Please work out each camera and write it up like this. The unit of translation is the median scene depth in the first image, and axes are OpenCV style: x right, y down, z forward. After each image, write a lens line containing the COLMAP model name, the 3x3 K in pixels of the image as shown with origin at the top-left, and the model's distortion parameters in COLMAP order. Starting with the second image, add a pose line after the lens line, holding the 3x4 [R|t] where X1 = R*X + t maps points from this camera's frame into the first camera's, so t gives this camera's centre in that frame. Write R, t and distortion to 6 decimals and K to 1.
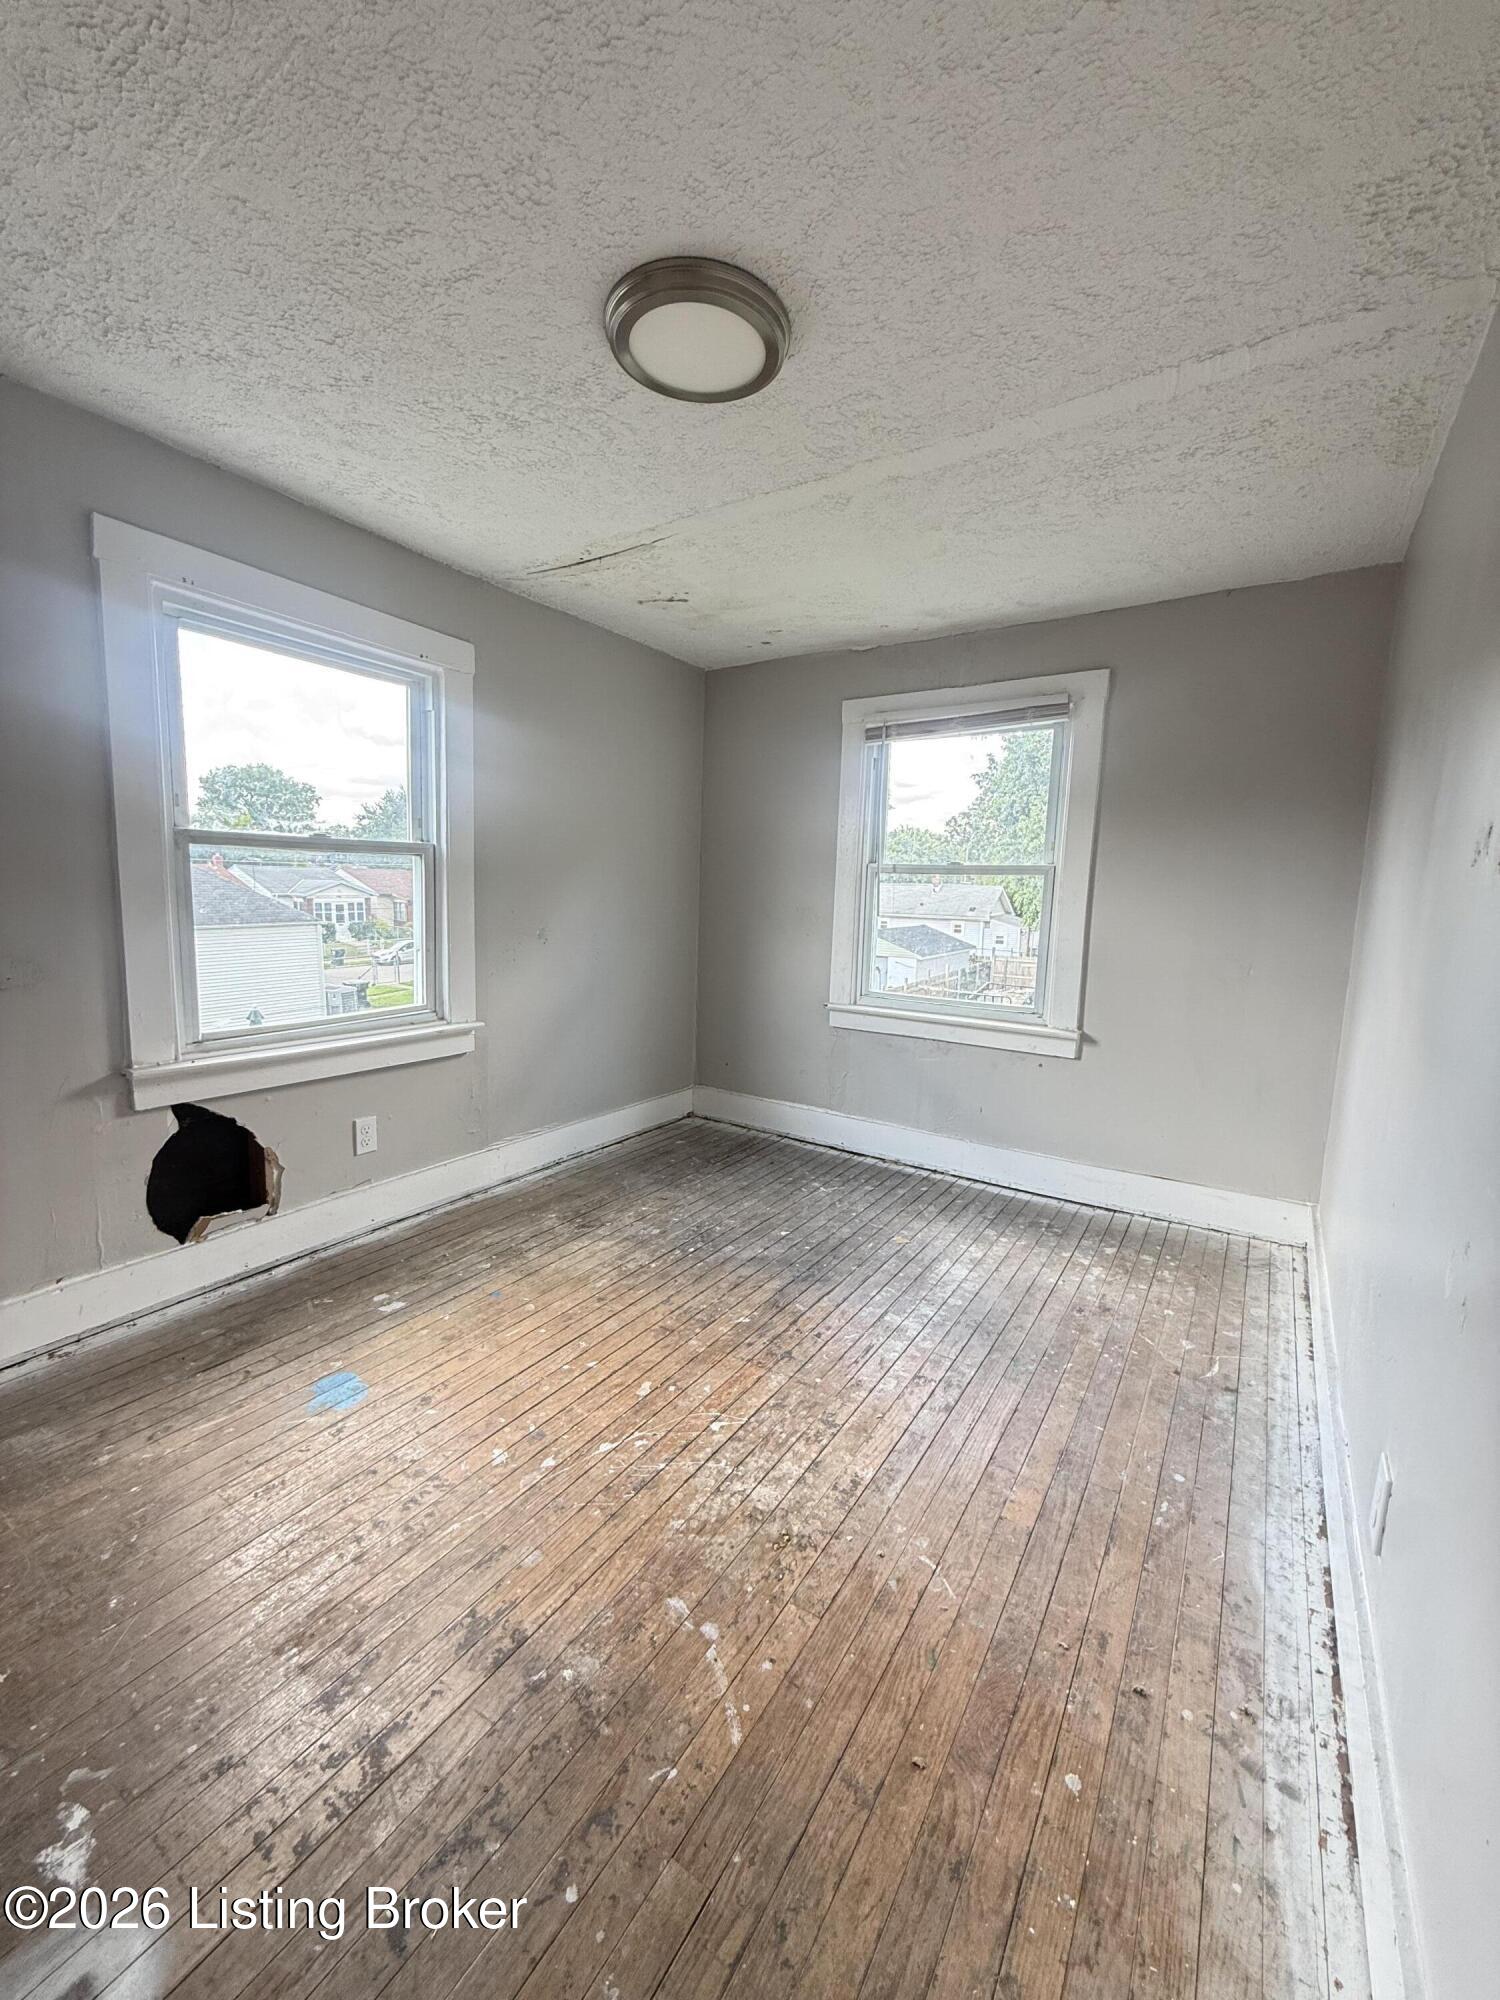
lens RADIAL K [[803.0, 0, 750.4], [0, 803.0, 996.8], [0, 0, 1]] dist [0.001663, -0.000586]
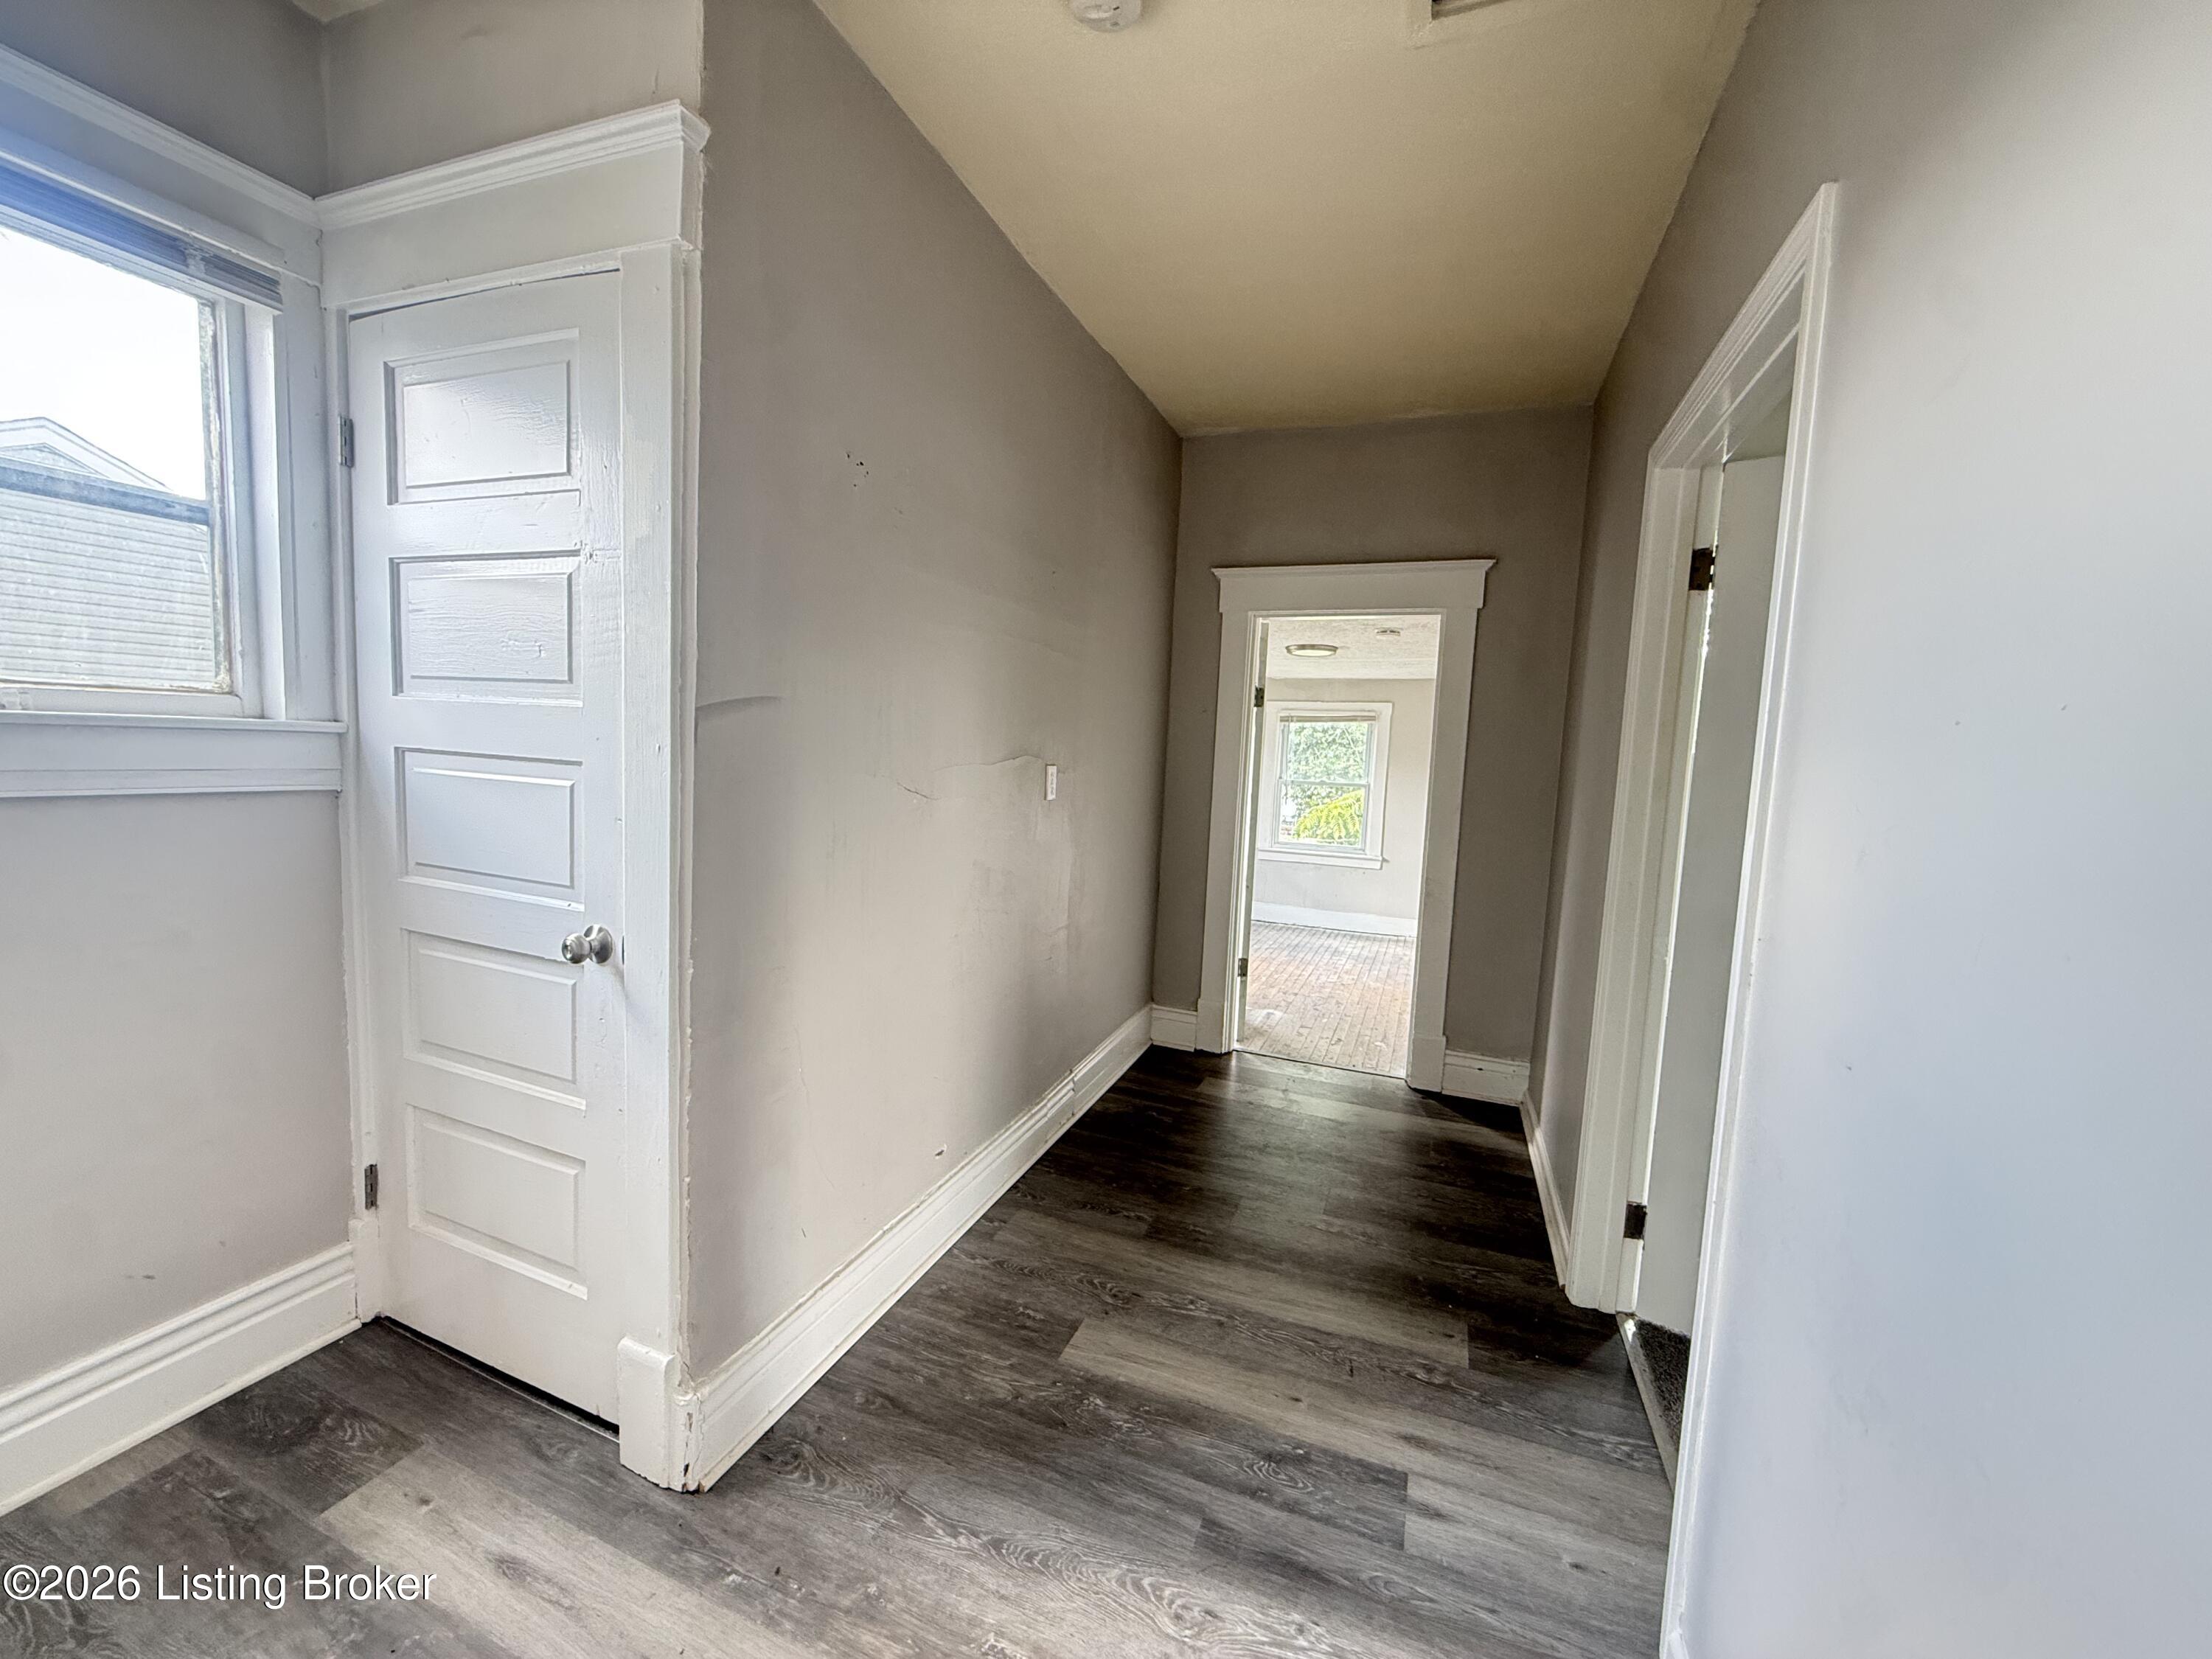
lens RADIAL K [[888.1, 0, 1096.5], [0, 888.1, 831.9], [0, 0, 1]] dist [0.001663, -0.000586]
pose [[0.980990, -0.002572, 0.194044, -0.872311], [0.009695, 0.999313, -0.035769, 0.053889], [-0.193818, 0.036970, 0.980341, -1.315558]]
